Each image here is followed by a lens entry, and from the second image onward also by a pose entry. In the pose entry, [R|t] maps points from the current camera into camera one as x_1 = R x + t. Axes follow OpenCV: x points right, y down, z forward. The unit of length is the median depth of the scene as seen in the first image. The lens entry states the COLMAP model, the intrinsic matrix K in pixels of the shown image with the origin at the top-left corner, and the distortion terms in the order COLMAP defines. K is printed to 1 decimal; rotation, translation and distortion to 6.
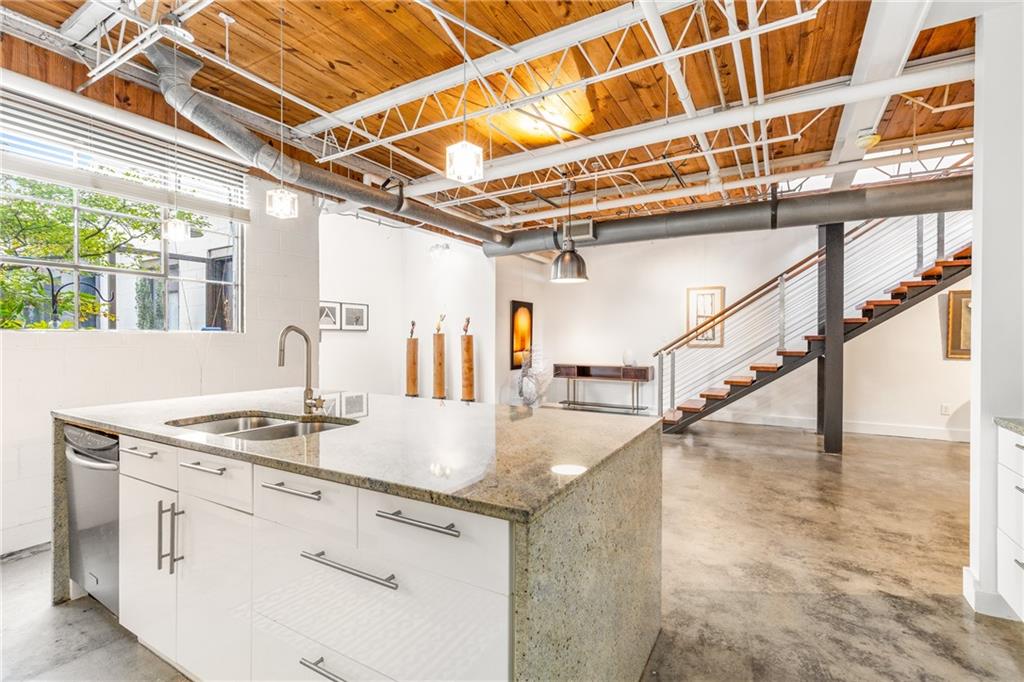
lens RADIAL K [[460.5, 0, 513.5], [0, 460.5, 346.5], [0, 0, 1]] dist [0.010851, -0.002310]
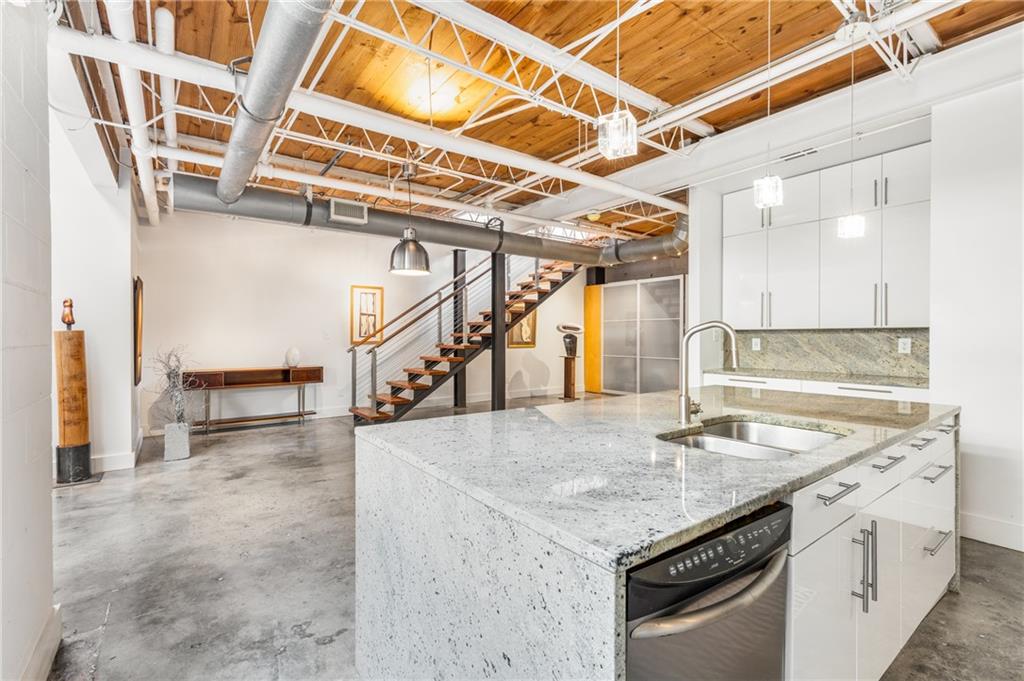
lens RADIAL K [[460.5, 0, 516.3], [0, 460.5, 338.9], [0, 0, 1]] dist [0.010851, -0.002310]
pose [[0.388455, -0.008992, 0.921424, -0.490049], [0.019224, 0.999814, 0.001653, -0.005961], [-0.921267, 0.017072, 0.388556, 0.346408]]
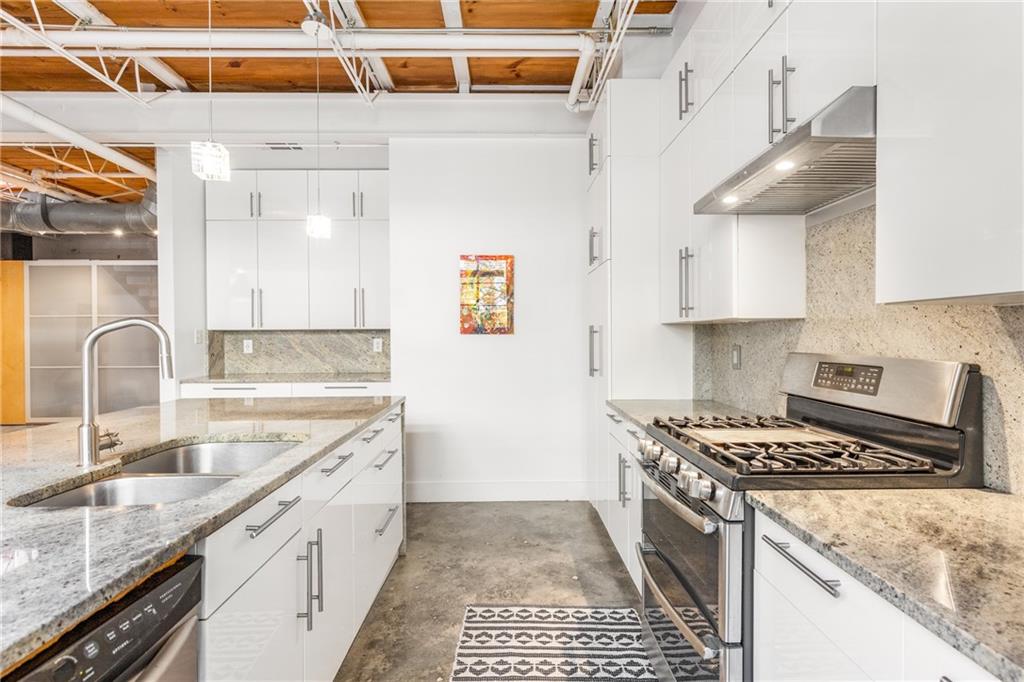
lens RADIAL K [[480.0, 0, 526.2], [0, 480.0, 337.5], [0, 0, 1]] dist [-0.003374, 0.000235]
pose [[-0.532793, -0.003600, 0.846238, -0.449228], [0.019517, 0.999673, 0.016541, -0.004978], [-0.846020, 0.025329, -0.532548, 0.302871]]
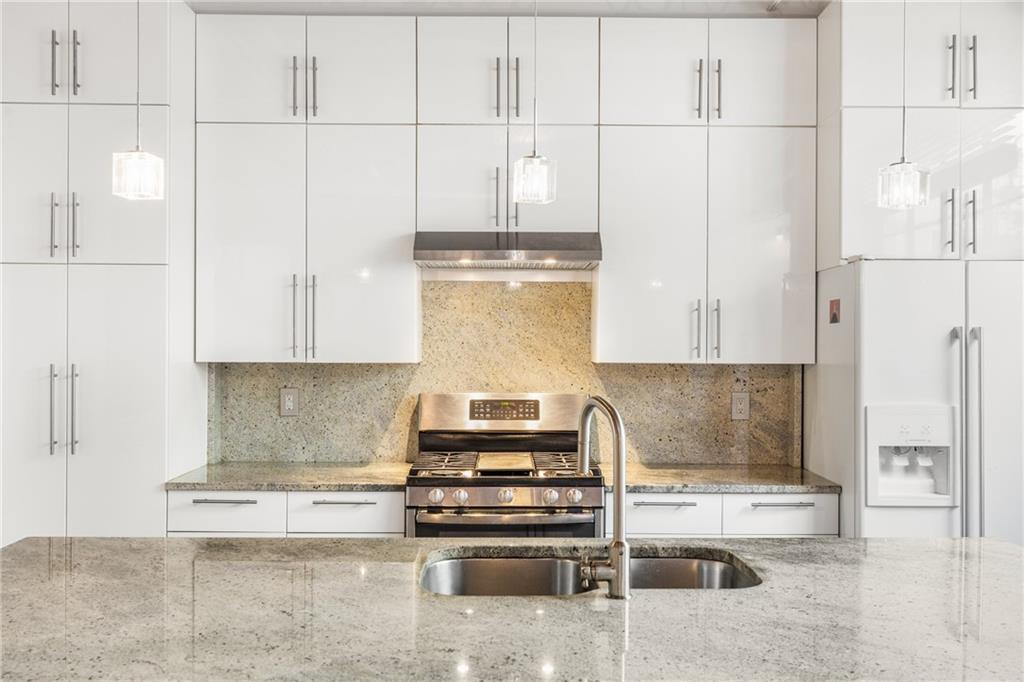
lens RADIAL K [[962.1, 0, 515.1], [0, 962.1, 343.6], [0, 0, 1]] dist [-0.005978, 0.000000]
pose [[-0.856871, -0.003573, -0.515518, 0.040297], [-0.018333, 0.999555, 0.023545, -0.040996], [0.515204, 0.029626, -0.856555, 0.625552]]
